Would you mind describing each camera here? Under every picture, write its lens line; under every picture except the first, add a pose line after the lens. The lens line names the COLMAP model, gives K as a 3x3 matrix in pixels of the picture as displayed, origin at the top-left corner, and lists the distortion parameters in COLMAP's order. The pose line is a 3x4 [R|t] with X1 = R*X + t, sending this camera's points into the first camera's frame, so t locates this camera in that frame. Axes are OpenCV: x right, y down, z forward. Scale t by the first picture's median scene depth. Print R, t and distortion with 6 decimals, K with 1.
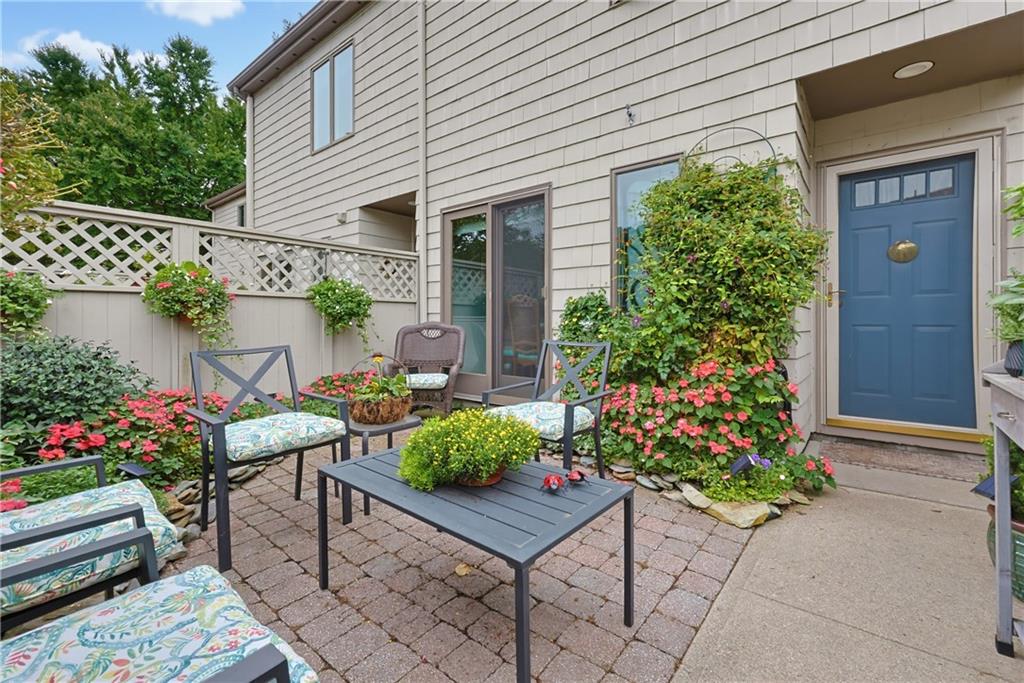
lens RADIAL K [[445.3, 0, 514.1], [0, 445.3, 320.8], [0, 0, 1]] dist [0.002689, -0.000648]
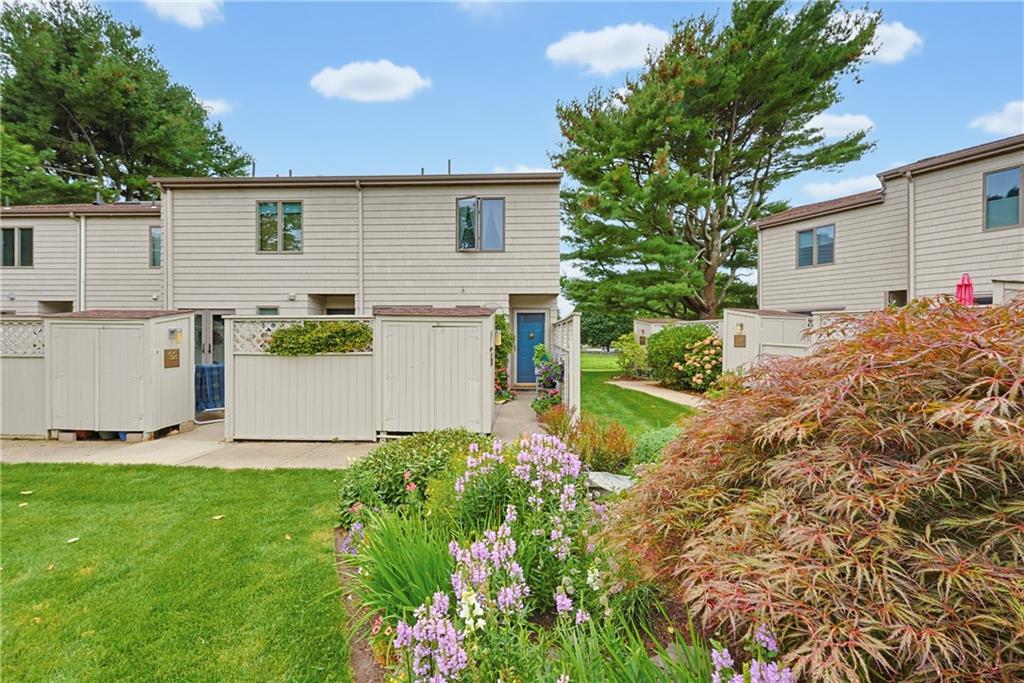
lens RADIAL K [[445.3, 0, 511.0], [0, 445.3, 339.6], [0, 0, 1]] dist [0.002689, -0.000648]
pose [[0.812560, 0.002156, 0.582874, -0.500912], [-0.003388, 0.999994, 0.001024, -0.047494], [-0.582868, -0.002807, 0.812562, -0.673641]]
